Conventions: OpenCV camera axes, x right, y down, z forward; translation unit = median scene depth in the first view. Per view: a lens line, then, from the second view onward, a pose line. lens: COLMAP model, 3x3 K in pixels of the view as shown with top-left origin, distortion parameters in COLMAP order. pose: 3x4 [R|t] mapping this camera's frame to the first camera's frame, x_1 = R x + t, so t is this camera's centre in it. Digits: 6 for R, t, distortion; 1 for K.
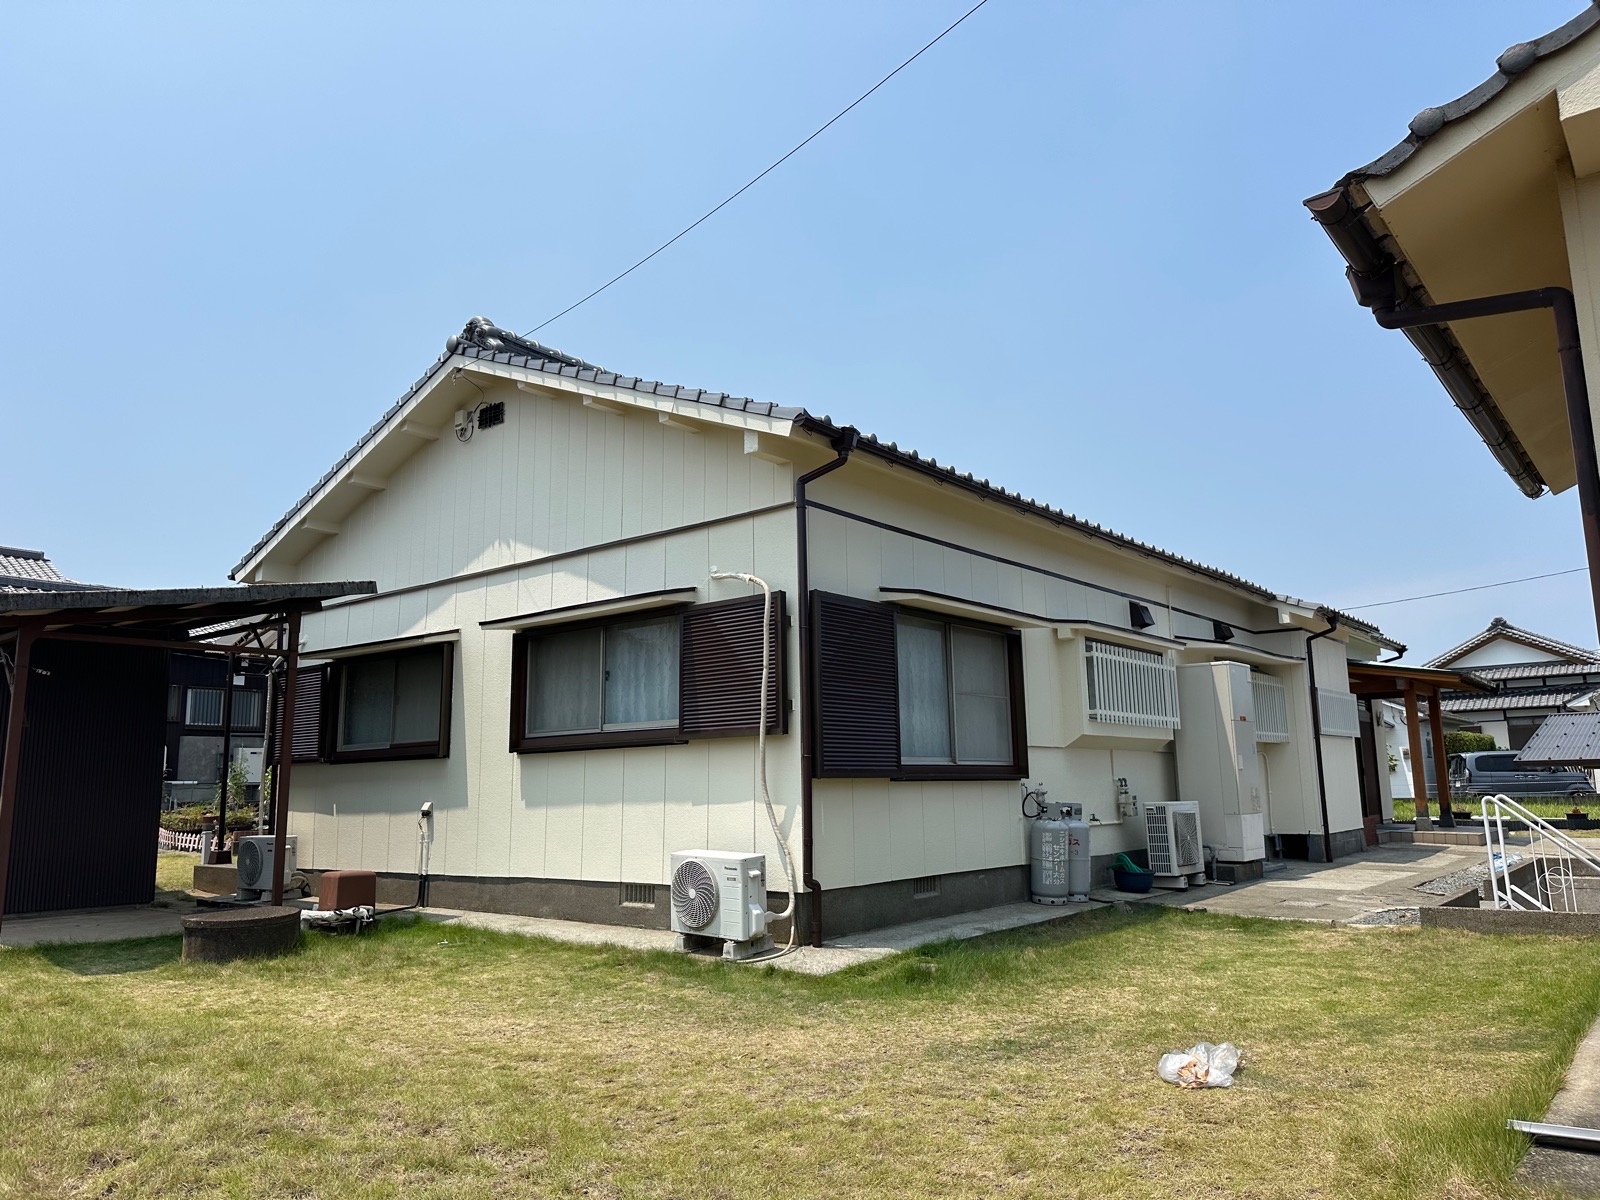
lens RADIAL K [[1108.1, 0, 800.0], [0, 1108.1, 600.0], [0, 0, 1]] dist [0.039262, -0.046327]
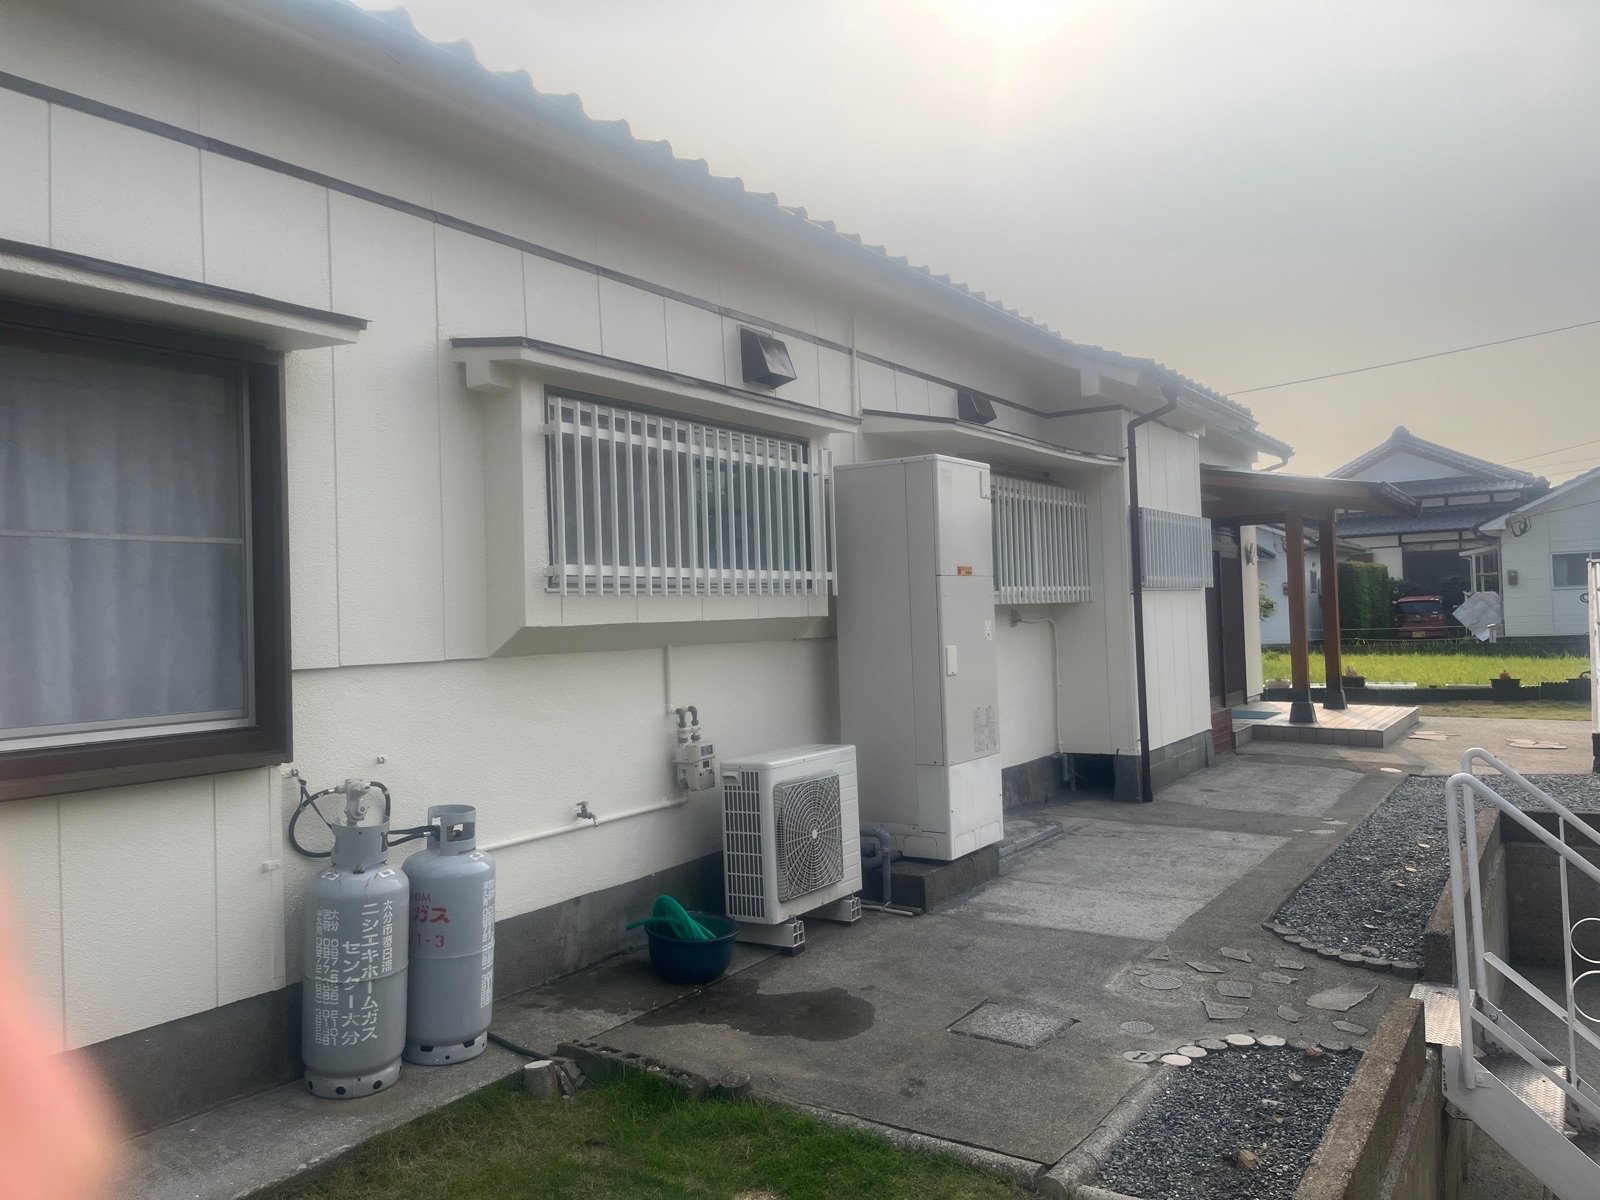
lens RADIAL K [[1223.2, 0, 796.9], [0, 1223.2, 586.8], [0, 0, 1]] dist [0.074490, -0.070050]
pose [[0.993378, -0.012120, 0.114254, 0.298163], [-0.003777, 0.990438, 0.137905, 0.043878], [-0.114833, -0.137423, 0.983833, 0.540398]]
